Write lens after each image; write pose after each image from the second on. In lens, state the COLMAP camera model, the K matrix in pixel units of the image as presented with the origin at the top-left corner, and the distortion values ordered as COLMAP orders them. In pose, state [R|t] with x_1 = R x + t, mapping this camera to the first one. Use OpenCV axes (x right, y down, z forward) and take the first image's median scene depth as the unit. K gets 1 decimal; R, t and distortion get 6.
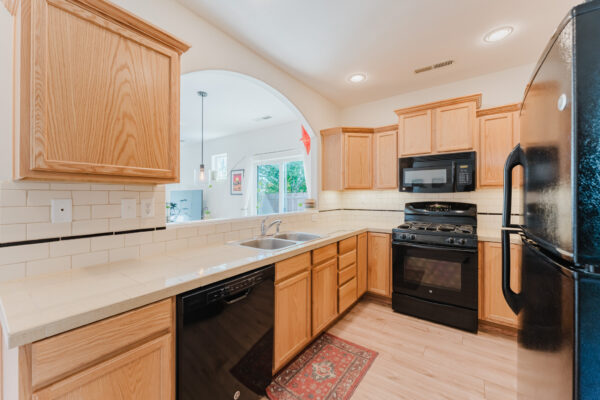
lens RADIAL K [[241.5, 0, 300.0], [0, 241.5, 197.6], [0, 0, 1]] dist [0.000844, 0.000133]
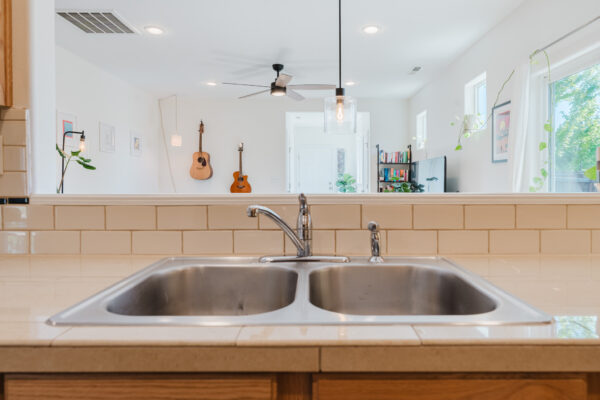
lens RADIAL K [[394.7, 0, 307.3], [0, 394.7, 186.8], [0, 0, 1]] dist [0.004813, -0.002086]
pose [[0.581870, 0.012156, -0.813191, 0.211220], [-0.005181, 0.999923, 0.011240, 0.052610], [0.813265, -0.002327, 0.581889, 0.596463]]
